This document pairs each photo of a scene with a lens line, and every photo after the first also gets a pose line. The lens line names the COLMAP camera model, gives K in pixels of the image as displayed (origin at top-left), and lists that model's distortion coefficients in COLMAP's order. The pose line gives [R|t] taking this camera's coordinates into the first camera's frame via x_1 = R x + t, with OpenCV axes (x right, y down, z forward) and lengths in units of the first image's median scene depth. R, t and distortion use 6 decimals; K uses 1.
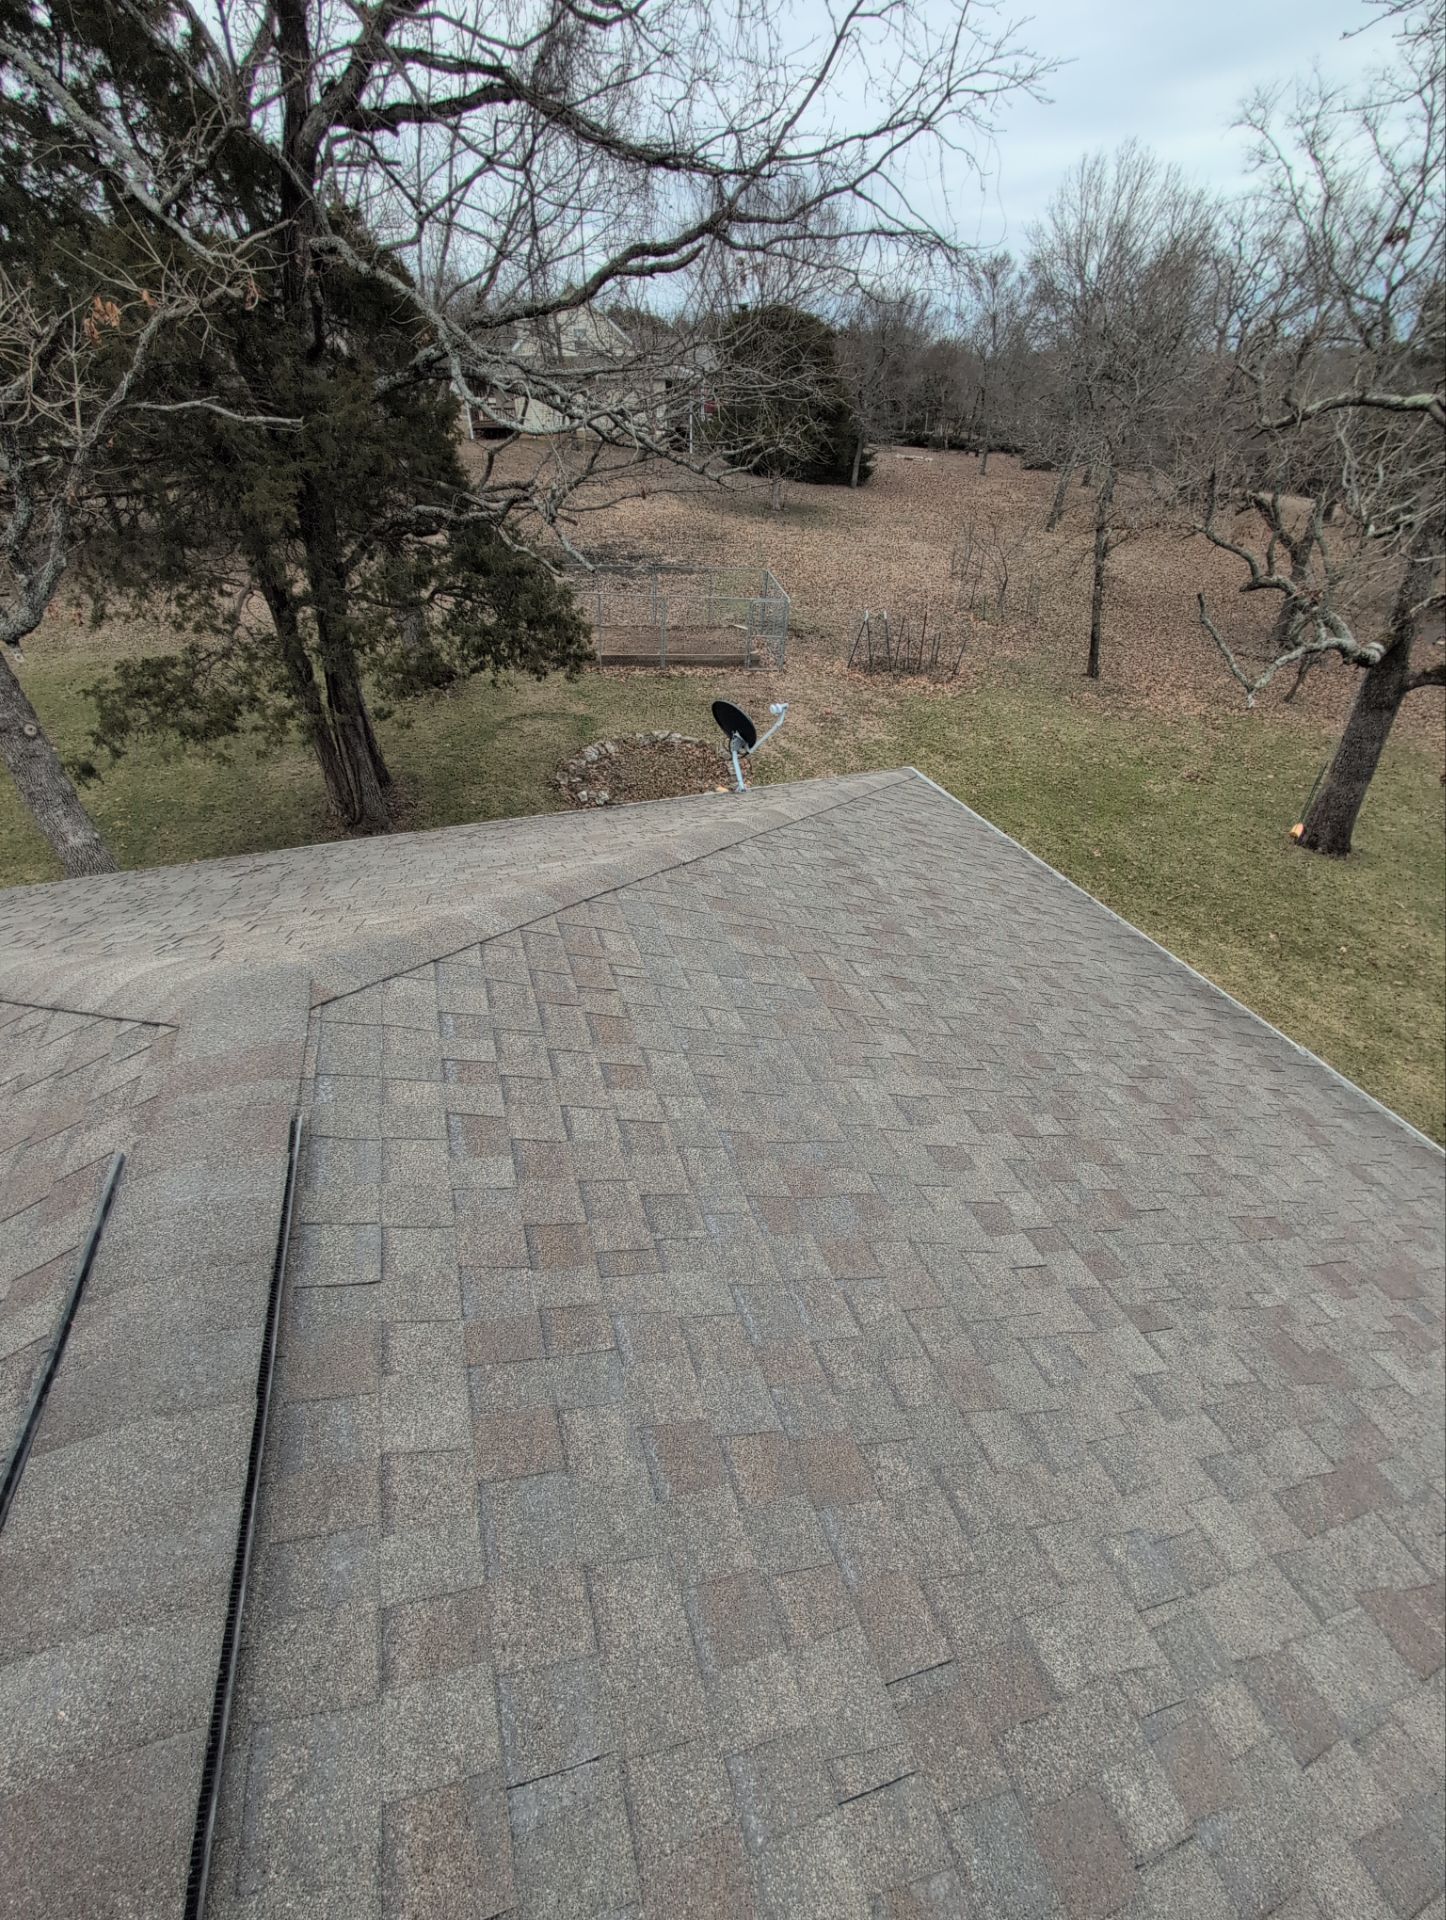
lens RADIAL K [[813.1, 0, 722.0], [0, 813.1, 963.2], [0, 0, 1]] dist [-0.000741, 0.001228]
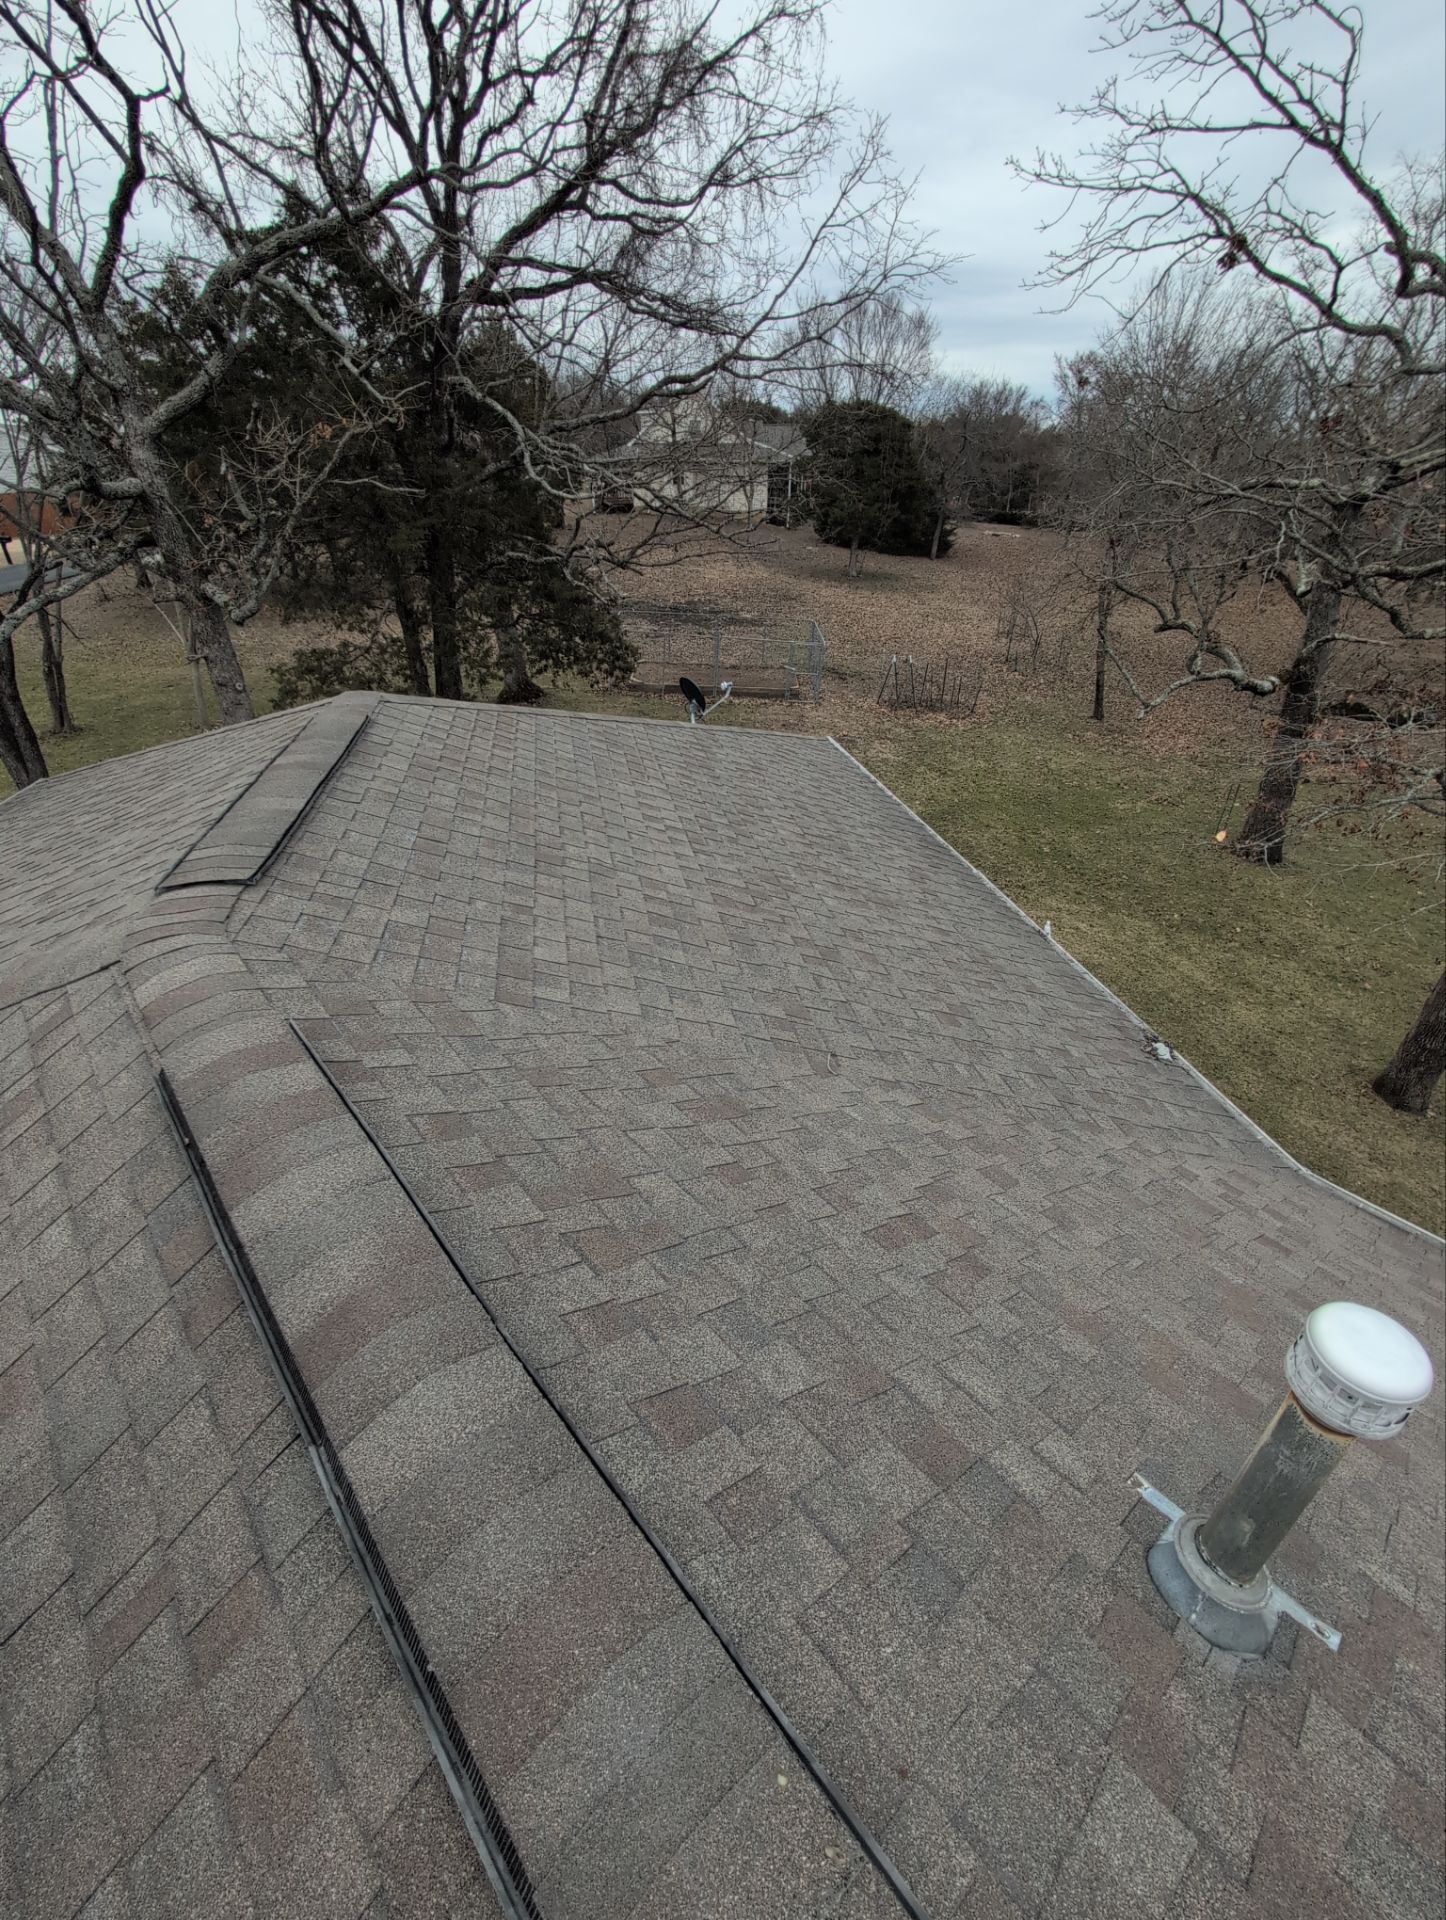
lens RADIAL K [[813.1, 0, 722.4], [0, 813.1, 962.7], [0, 0, 1]] dist [-0.000741, 0.001228]
pose [[0.991497, 0.070196, -0.109577, 0.202769], [-0.077798, 0.994735, -0.066709, 0.214131], [0.104317, 0.074666, 0.991737, -0.307987]]
